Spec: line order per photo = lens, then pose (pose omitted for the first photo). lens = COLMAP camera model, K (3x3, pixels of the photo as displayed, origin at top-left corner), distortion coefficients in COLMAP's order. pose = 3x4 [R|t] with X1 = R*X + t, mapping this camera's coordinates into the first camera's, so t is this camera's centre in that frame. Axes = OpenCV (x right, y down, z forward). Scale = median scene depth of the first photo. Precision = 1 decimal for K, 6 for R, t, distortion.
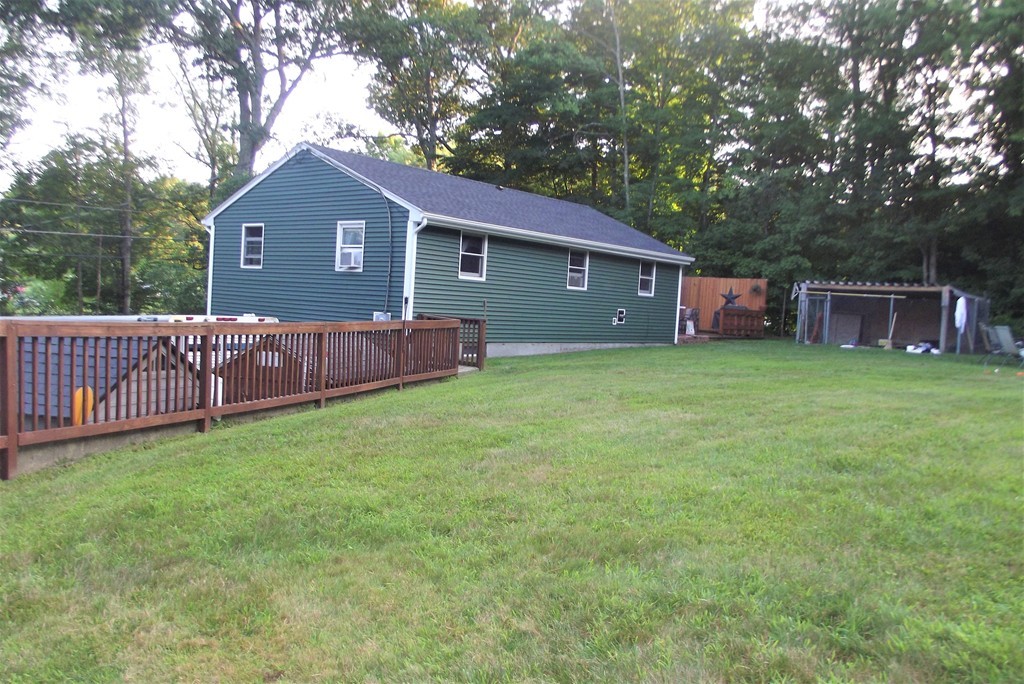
lens RADIAL K [[839.7, 0, 512.0], [0, 839.7, 342.0], [0, 0, 1]] dist [-0.069735, 0.013237]
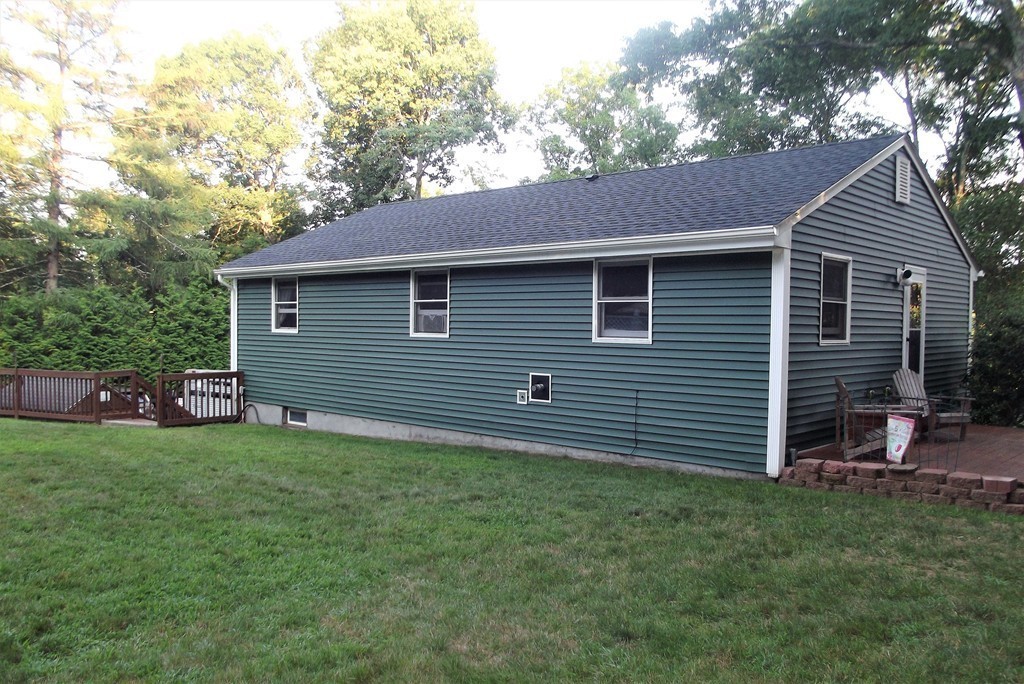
lens RADIAL K [[839.7, 0, 512.0], [0, 839.7, 342.0], [0, 0, 1]] dist [-0.069735, 0.013237]
pose [[-0.089890, -0.067358, -0.993671, 0.653395], [-0.086964, 0.994430, -0.059543, -0.028551], [0.992148, 0.081062, -0.095247, 1.102487]]
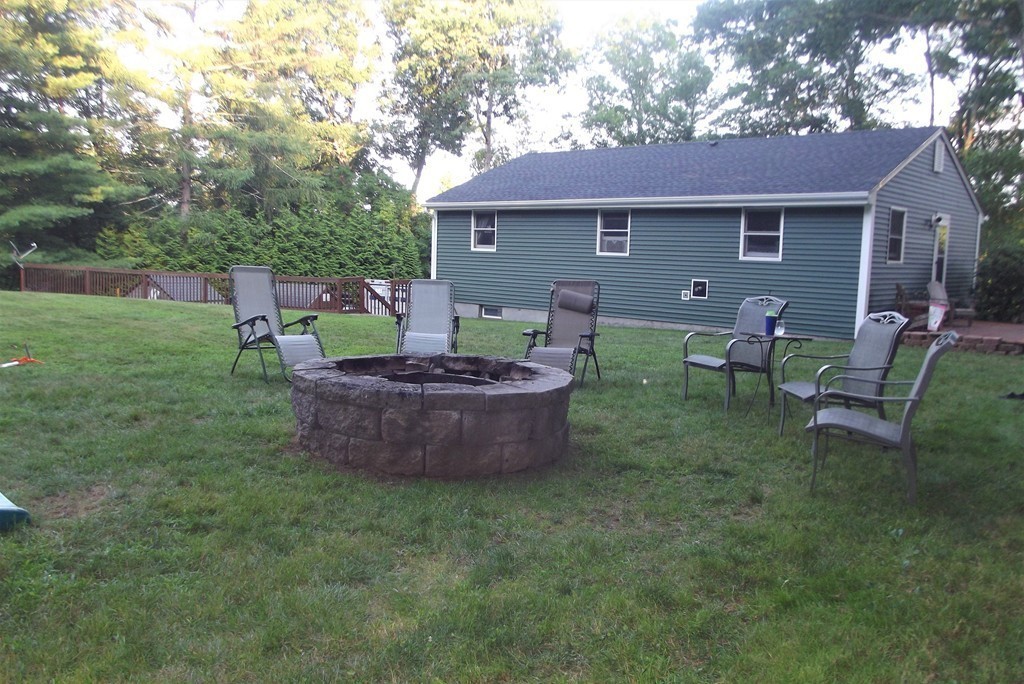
lens RADIAL K [[827.9, 0, 512.0], [0, 827.9, 342.0], [0, 0, 1]] dist [-0.058819, 0.004292]
pose [[-0.089097, 0.021926, -0.995782, 0.935243], [-0.102405, 0.994258, 0.031055, 0.011080], [0.990745, 0.104740, -0.086340, 0.969486]]
